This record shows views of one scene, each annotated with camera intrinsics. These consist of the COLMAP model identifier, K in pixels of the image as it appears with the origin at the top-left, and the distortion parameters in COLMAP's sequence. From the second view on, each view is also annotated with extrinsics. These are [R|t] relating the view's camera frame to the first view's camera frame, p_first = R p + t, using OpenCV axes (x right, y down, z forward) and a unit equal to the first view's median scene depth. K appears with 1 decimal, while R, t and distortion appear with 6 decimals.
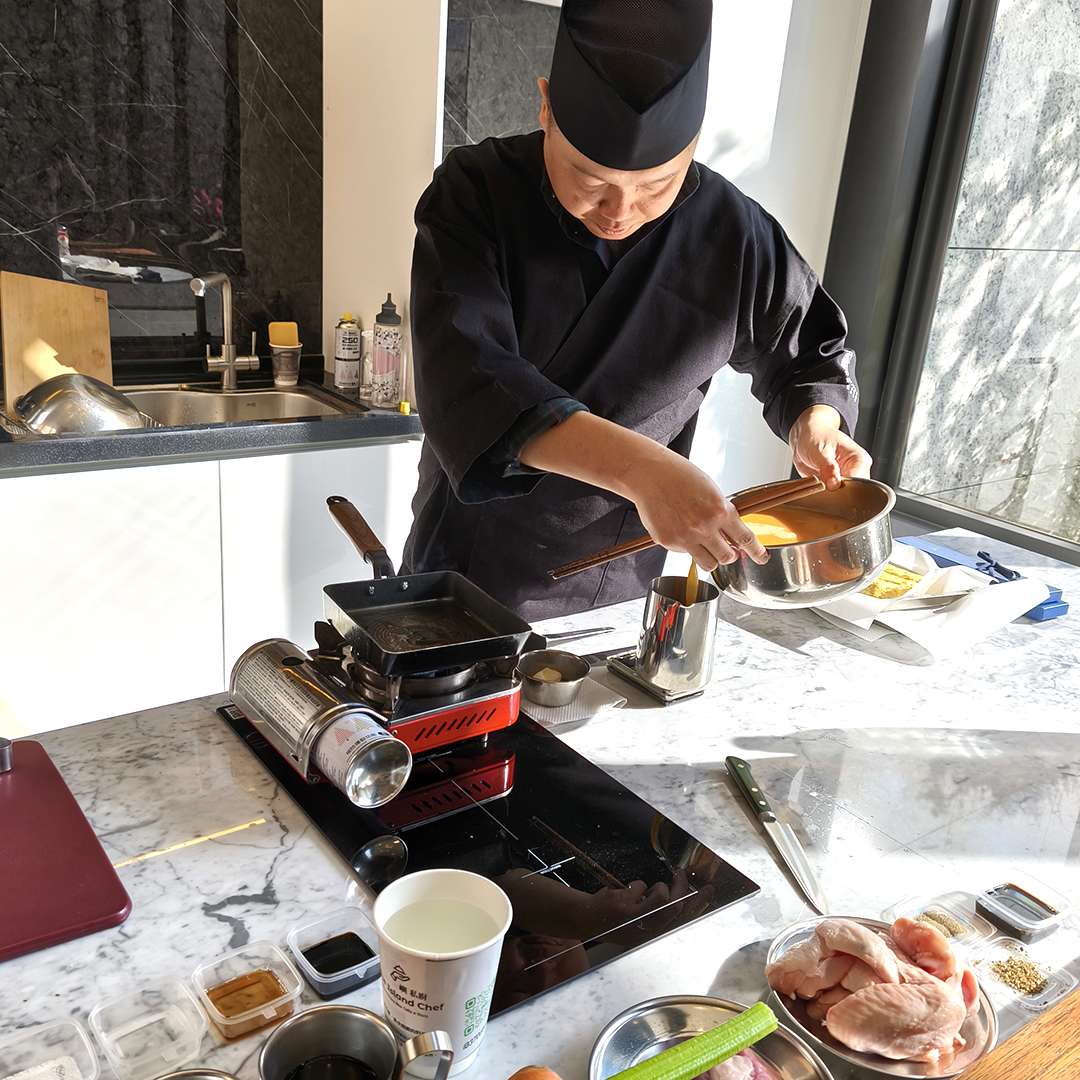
lens RADIAL K [[1066.1, 0, 537.3], [0, 1066.1, 534.2], [0, 0, 1]] dist [0.048821, 0.000000]
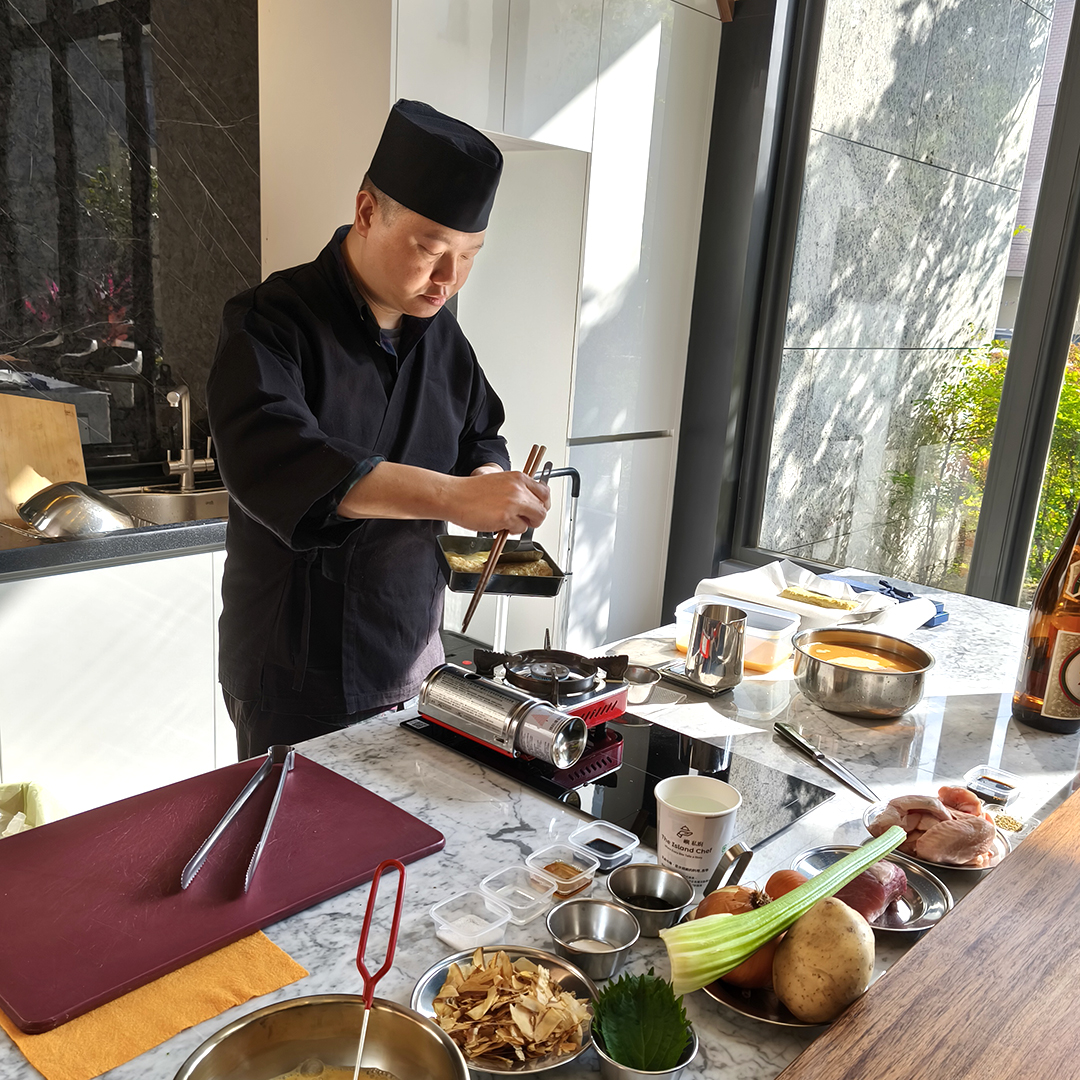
lens RADIAL K [[1066.1, 0, 542.4], [0, 1066.1, 547.2], [0, 0, 1]] dist [0.048821, 0.000000]
pose [[0.979661, -0.056968, 0.192402, -0.162188], [0.070400, 0.995482, -0.063710, 0.019514], [-0.187904, 0.075959, 0.979246, -0.144642]]
